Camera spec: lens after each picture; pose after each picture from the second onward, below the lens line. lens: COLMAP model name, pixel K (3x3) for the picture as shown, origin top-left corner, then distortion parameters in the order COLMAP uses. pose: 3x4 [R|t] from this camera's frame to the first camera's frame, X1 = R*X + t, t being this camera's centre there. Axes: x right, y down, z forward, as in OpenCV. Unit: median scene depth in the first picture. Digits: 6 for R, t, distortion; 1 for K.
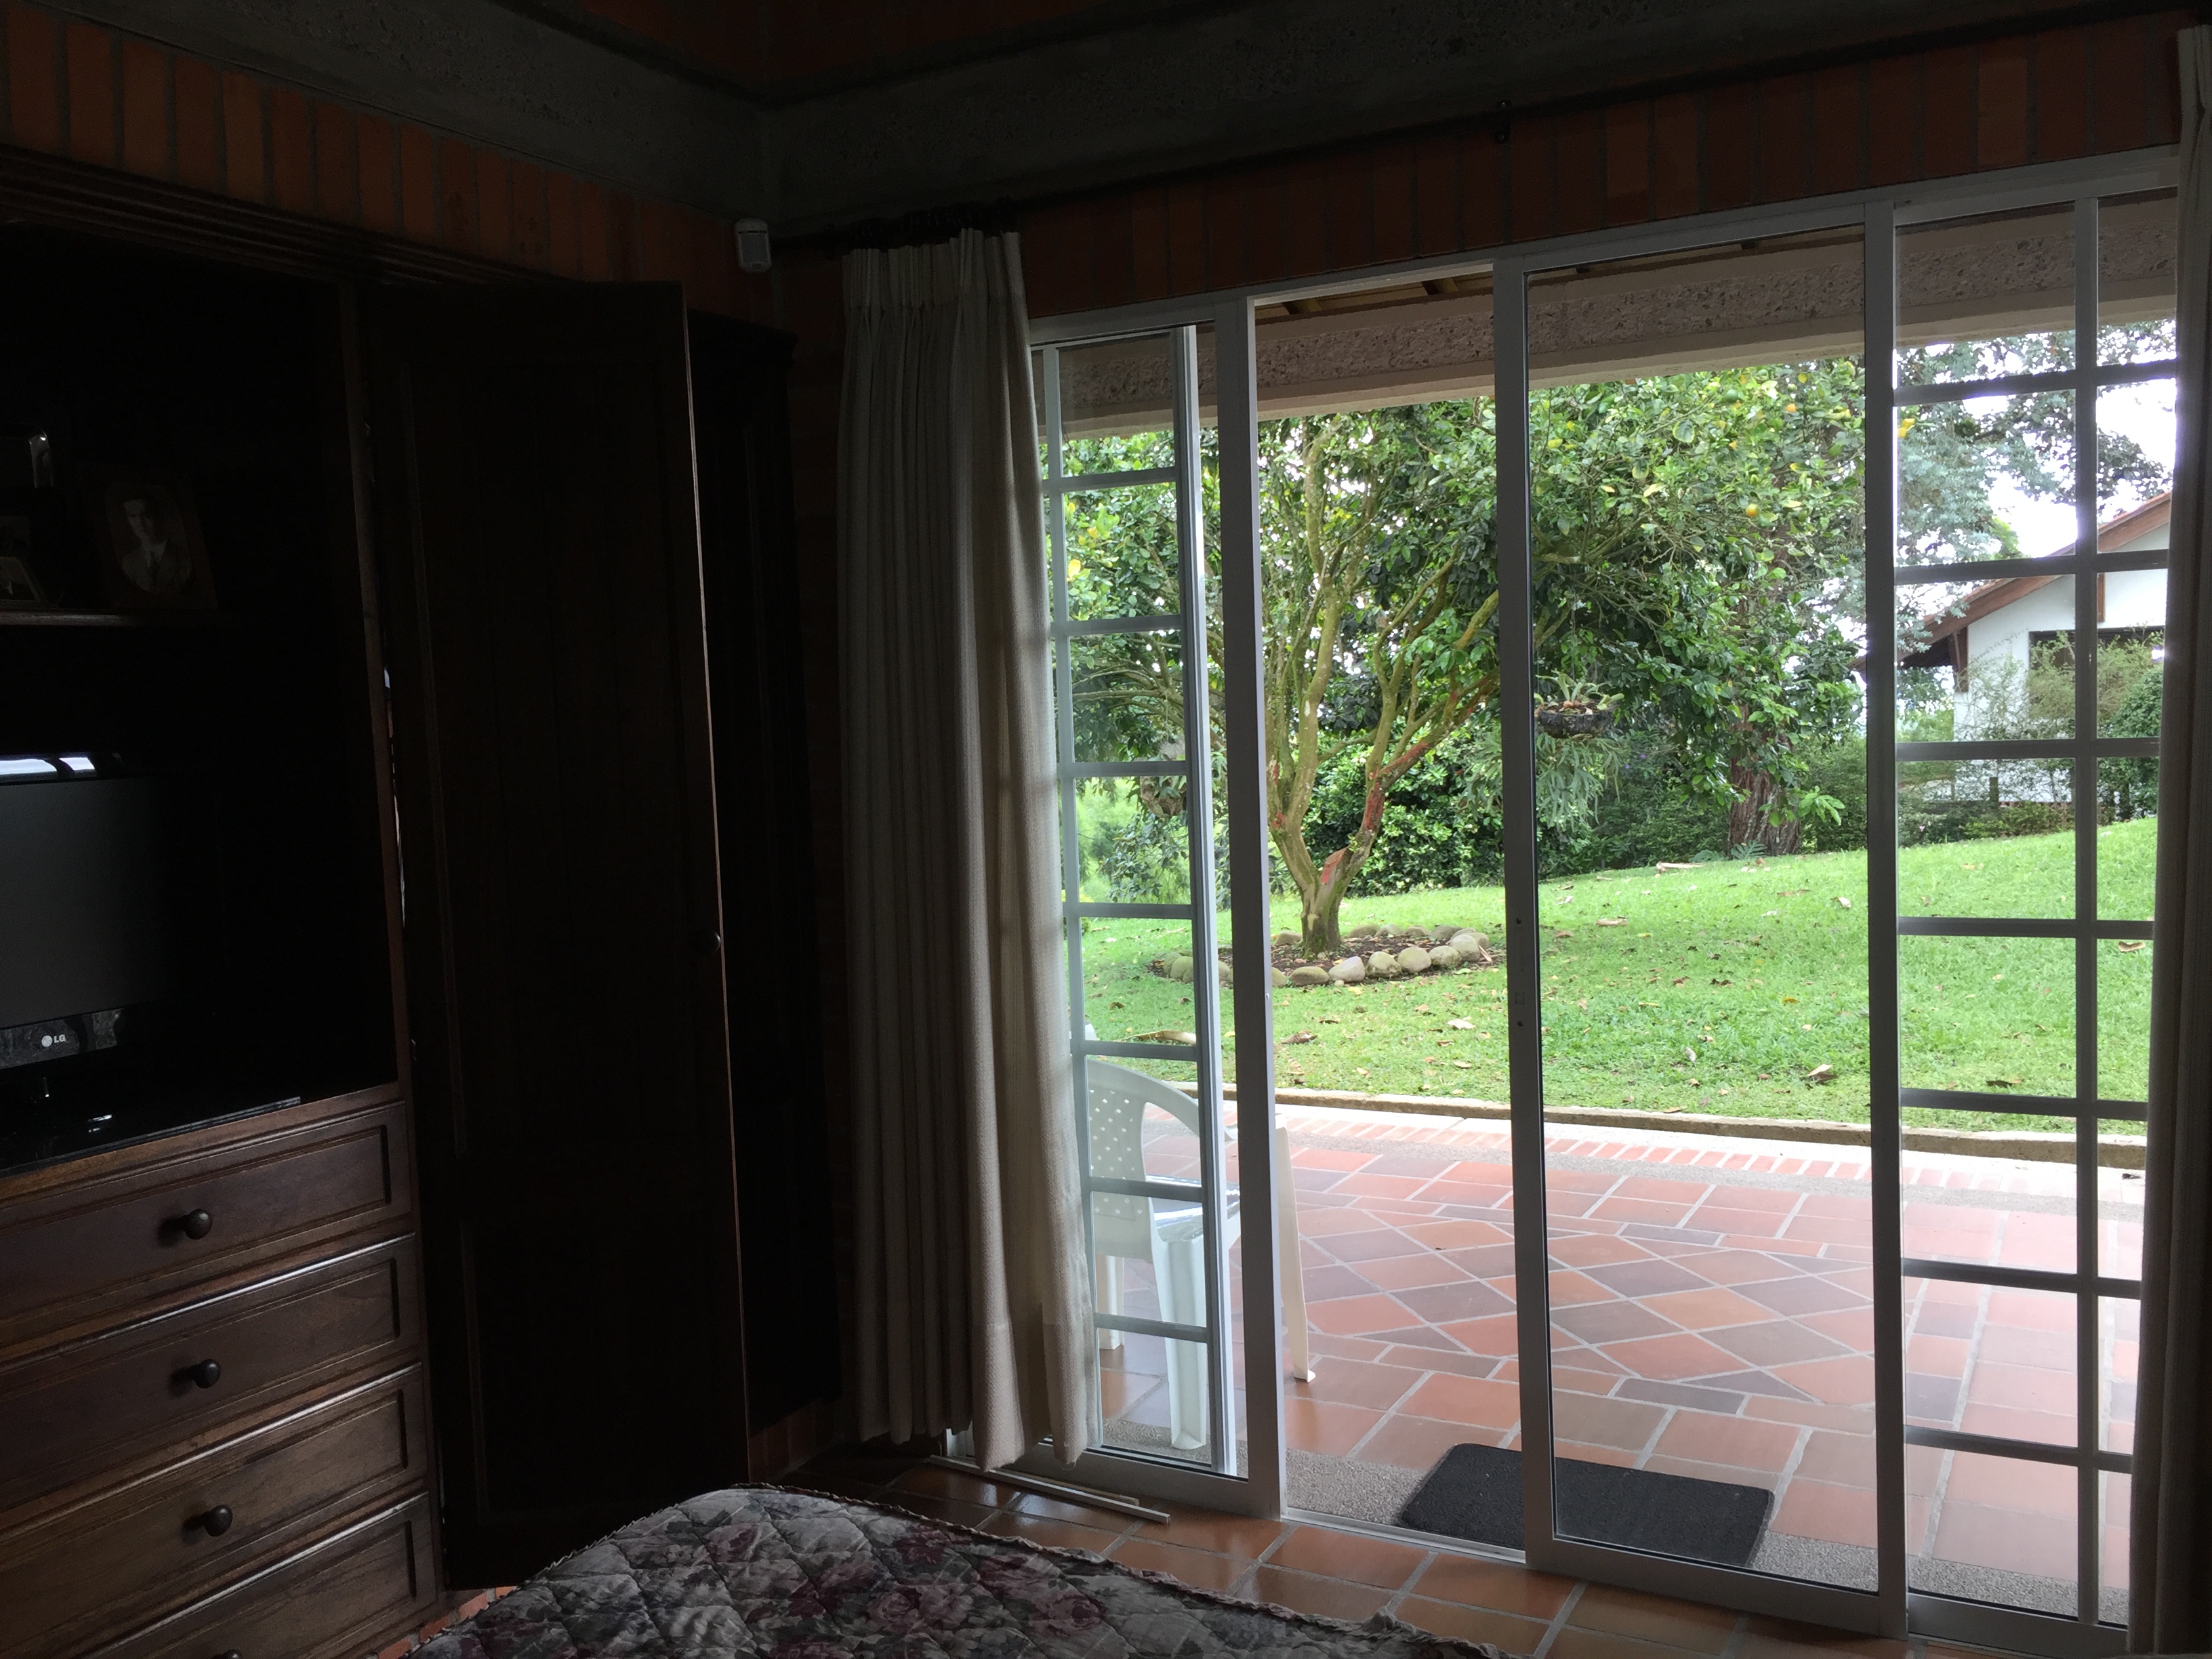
lens RADIAL K [[1906.5, 0, 1099.8], [0, 1906.5, 836.2], [0, 0, 1]] dist [0.083640, -0.116503]
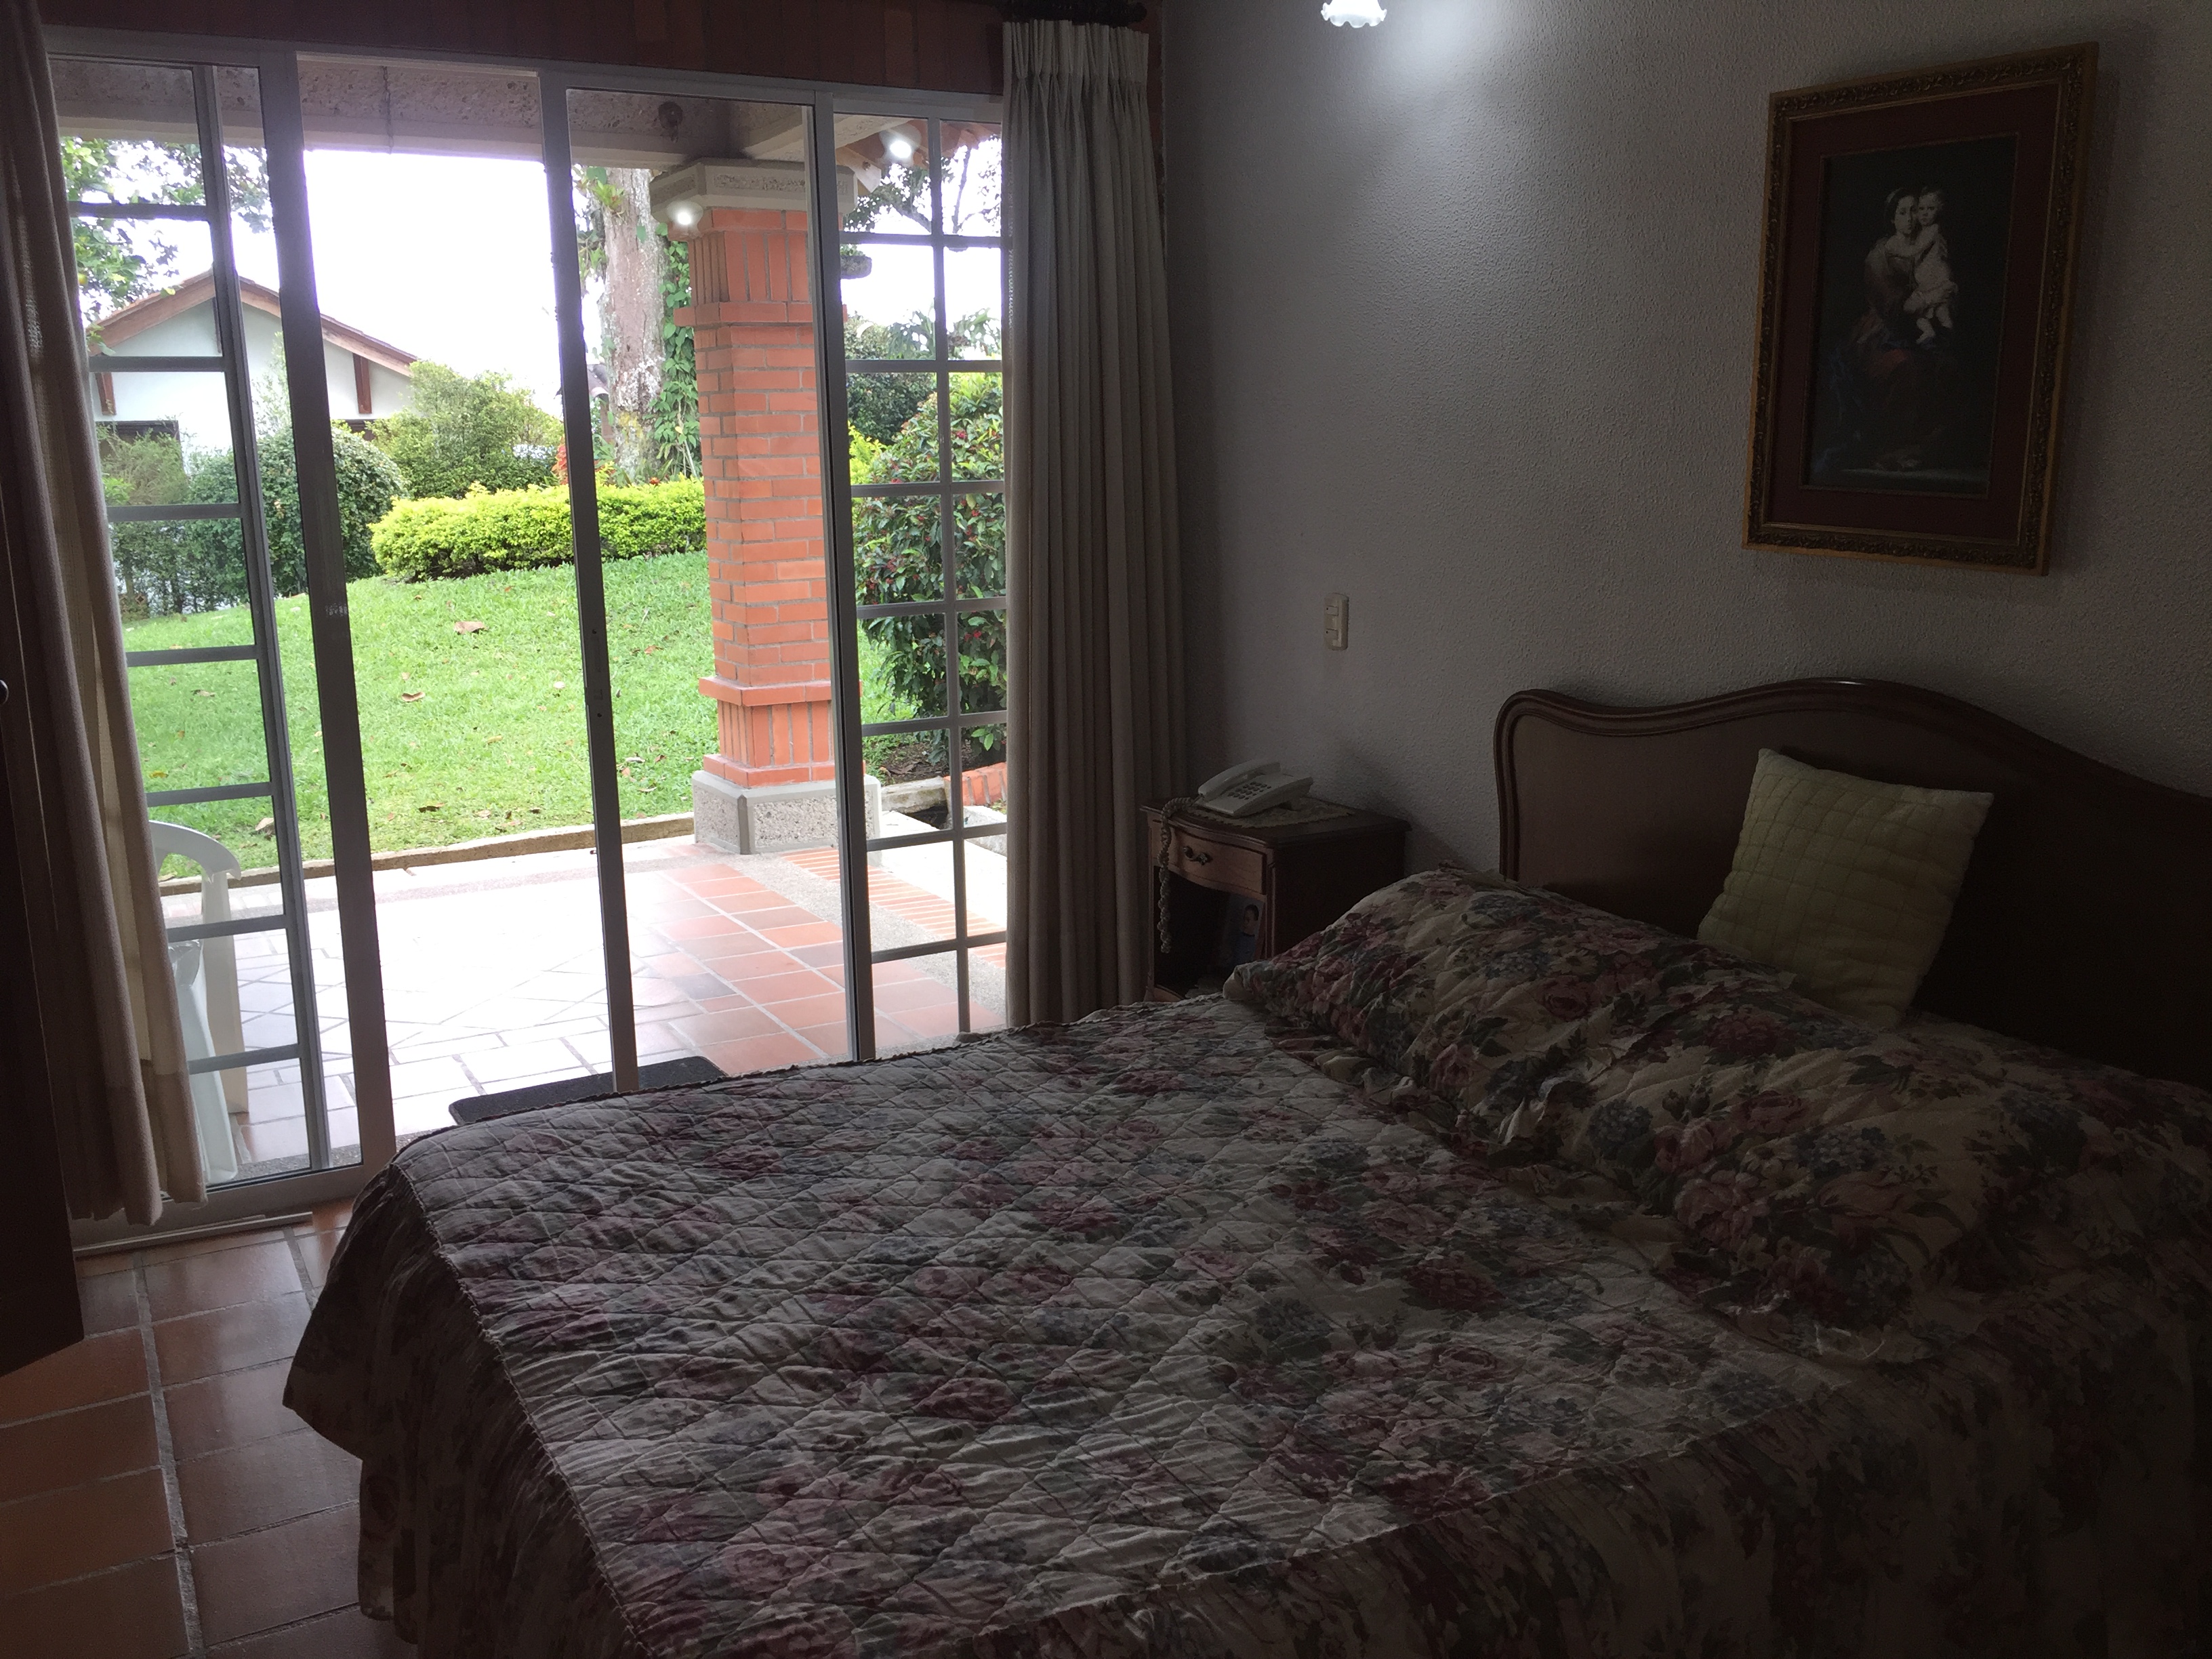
lens RADIAL K [[1906.5, 0, 1099.8], [0, 1906.5, 836.2], [0, 0, 1]] dist [0.083640, -0.116503]
pose [[0.534330, -0.144974, 0.832751, -1.001113], [0.059558, 0.989191, 0.133993, 0.044334], [-0.843175, -0.022000, 0.537189, 0.084614]]
